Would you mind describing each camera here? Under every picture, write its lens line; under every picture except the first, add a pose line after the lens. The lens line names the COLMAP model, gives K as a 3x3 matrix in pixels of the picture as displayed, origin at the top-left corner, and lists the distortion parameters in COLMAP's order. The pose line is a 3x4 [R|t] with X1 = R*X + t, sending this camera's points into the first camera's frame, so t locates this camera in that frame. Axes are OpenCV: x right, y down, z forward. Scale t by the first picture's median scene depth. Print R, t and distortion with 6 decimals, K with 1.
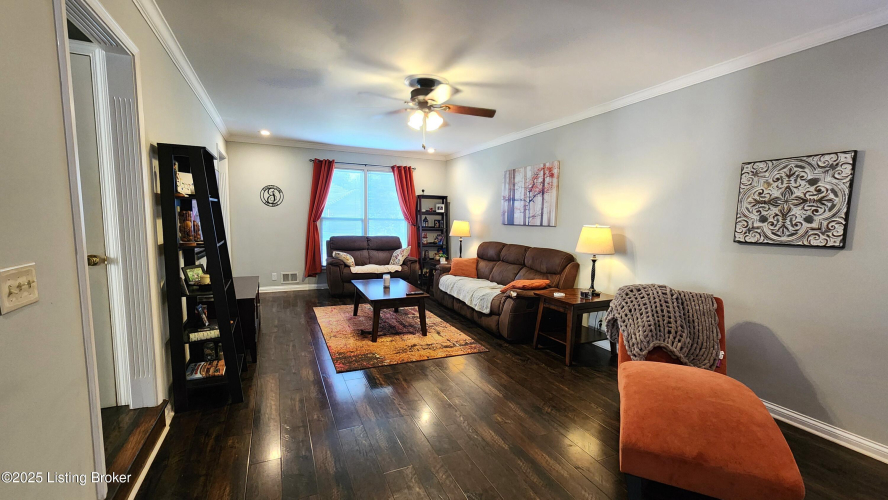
lens RADIAL K [[362.6, 0, 439.3], [0, 362.6, 255.0], [0, 0, 1]] dist [0.001589, 0.000070]
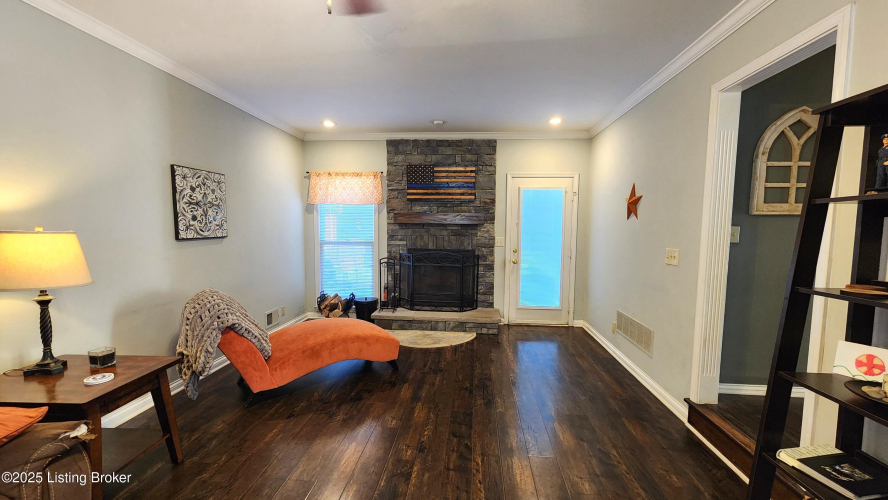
lens RADIAL K [[362.6, 0, 446.5], [0, 362.6, 253.5], [0, 0, 1]] dist [0.001589, 0.000070]
pose [[-0.875187, -0.065074, 0.479388, -0.217421], [0.022911, 0.984225, 0.175429, -0.095453], [-0.483241, 0.164517, -0.859891, 0.901674]]
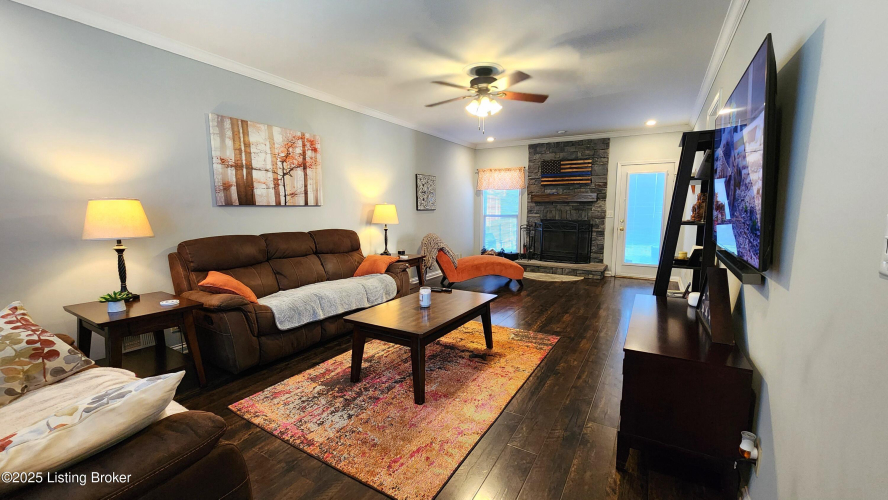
lens RADIAL K [[362.6, 0, 448.4], [0, 362.6, 251.2], [0, 0, 1]] dist [0.001589, 0.000070]
pose [[-0.582427, -0.116400, 0.804506, -0.632280], [0.071440, 0.978536, 0.193299, -0.118231], [-0.809738, 0.170056, -0.561610, 1.243687]]
